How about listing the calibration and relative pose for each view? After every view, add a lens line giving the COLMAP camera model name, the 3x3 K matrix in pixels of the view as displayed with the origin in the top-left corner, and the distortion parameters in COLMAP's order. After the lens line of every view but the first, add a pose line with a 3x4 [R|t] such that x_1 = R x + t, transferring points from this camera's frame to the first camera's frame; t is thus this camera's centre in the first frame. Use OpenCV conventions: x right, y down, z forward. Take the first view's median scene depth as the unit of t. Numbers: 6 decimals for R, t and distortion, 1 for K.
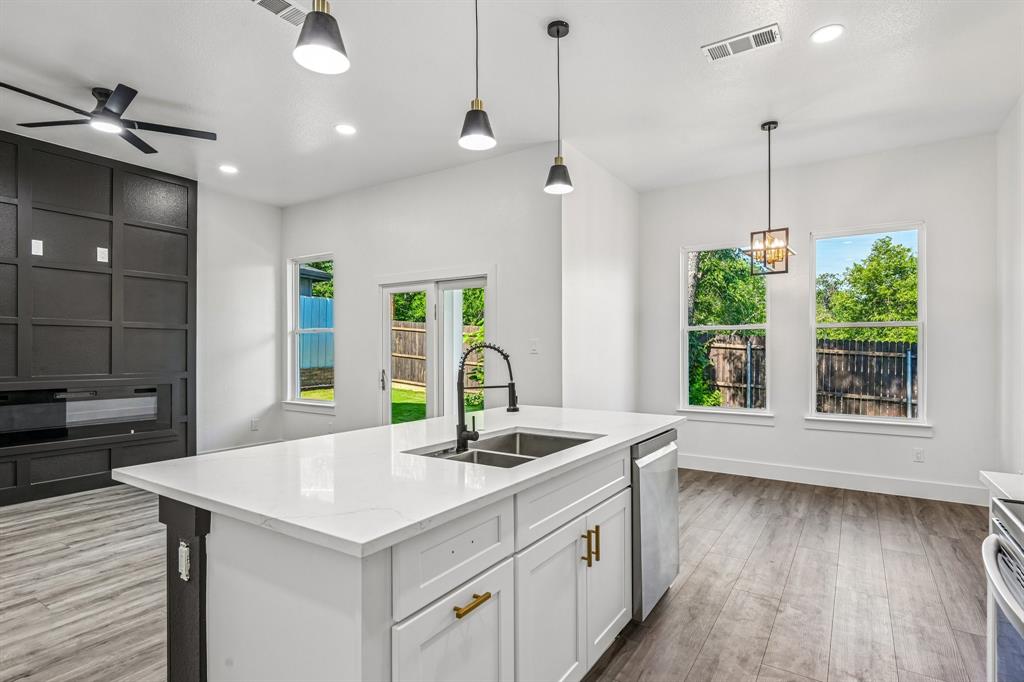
lens RADIAL K [[521.9, 0, 513.5], [0, 521.9, 348.9], [0, 0, 1]] dist [0.009505, -0.002714]
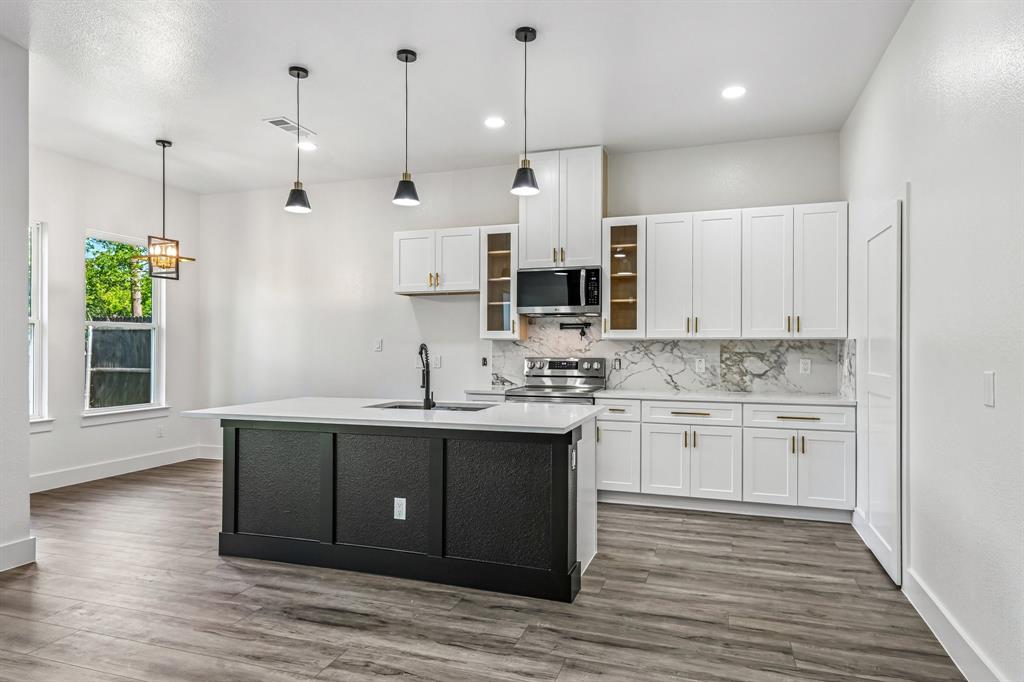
lens RADIAL K [[606.0, 0, 512.6], [0, 606.0, 340.0], [0, 0, 1]] dist [0.012577, -0.000636]
pose [[-0.245927, 0.011086, 0.969225, -0.935521], [-0.005165, 0.999905, -0.012747, -0.000210], [-0.969275, -0.008141, -0.245846, 0.605473]]
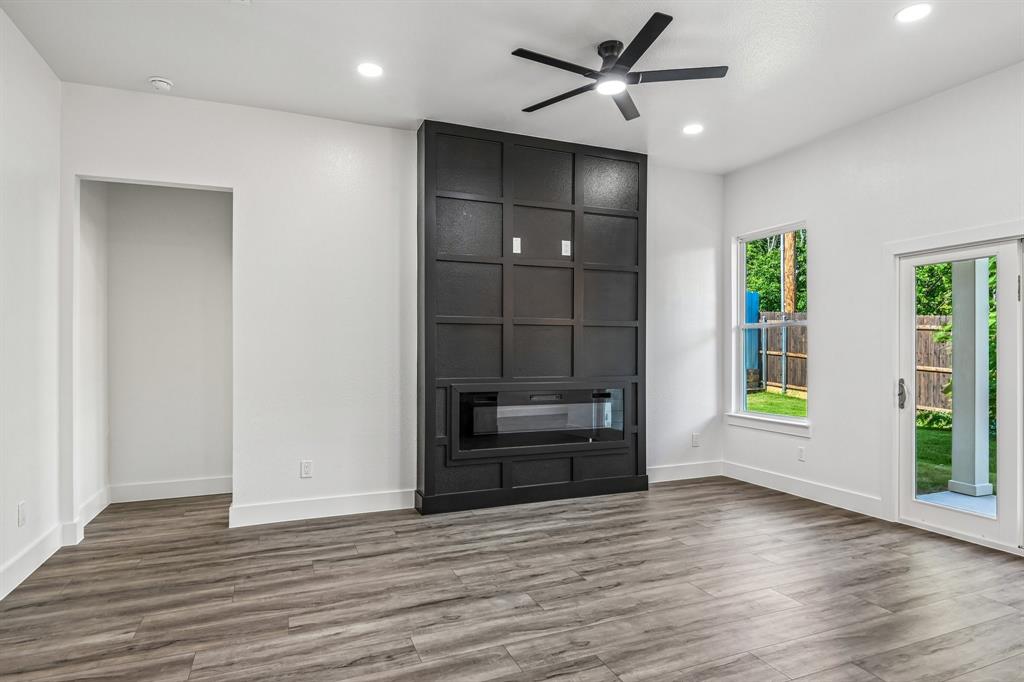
lens RADIAL K [[575.4, 0, 521.2], [0, 575.4, 347.9], [0, 0, 1]] dist [0.020014, 0.000363]
pose [[0.833216, -0.003906, -0.552934, -0.334350], [0.003104, 0.999992, -0.002387, -0.000352], [0.552939, 0.000273, 0.833222, 0.124103]]
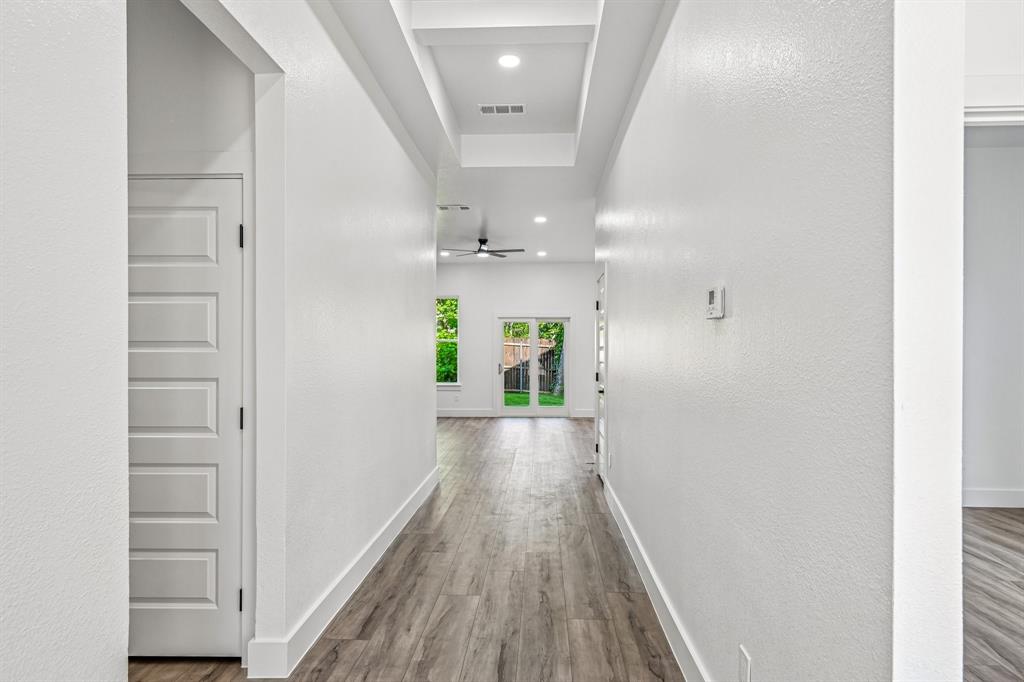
lens RADIAL K [[575.4, 0, 507.5], [0, 575.4, 340.1], [0, 0, 1]] dist [0.020014, 0.000363]
pose [[0.845996, 0.000383, 0.533189, -1.796400], [-0.005063, 0.999960, 0.007314, -0.078176], [-0.533165, -0.008888, 0.845965, -1.007128]]
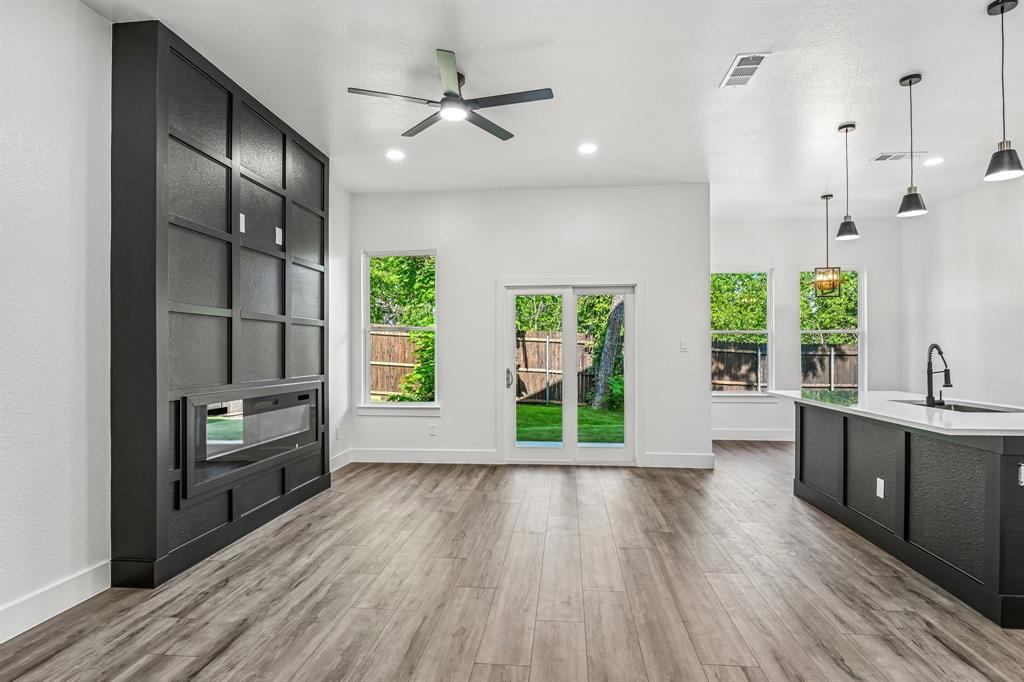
lens RADIAL K [[521.9, 0, 521.0], [0, 521.9, 342.6], [0, 0, 1]] dist [0.009505, -0.002714]
pose [[0.884046, 0.003736, 0.467384, -0.975645], [0.001164, 0.999947, -0.010194, -0.000404], [-0.467398, 0.009556, 0.883995, 0.097761]]
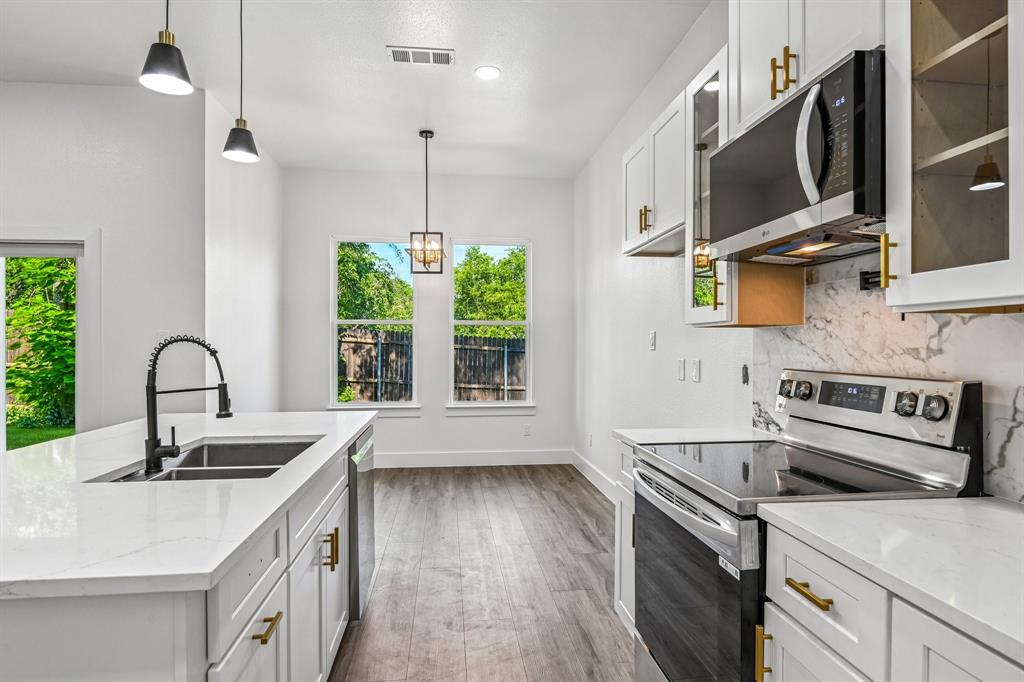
lens RADIAL K [[569.5, 0, 518.2], [0, 569.5, 346.0], [0, 0, 1]] dist [-0.000955, -0.006020]
pose [[0.762666, -0.000668, 0.646792, -0.119858], [-0.002640, 0.999988, 0.004146, -0.000259], [-0.646787, -0.004870, 0.762655, -0.005984]]
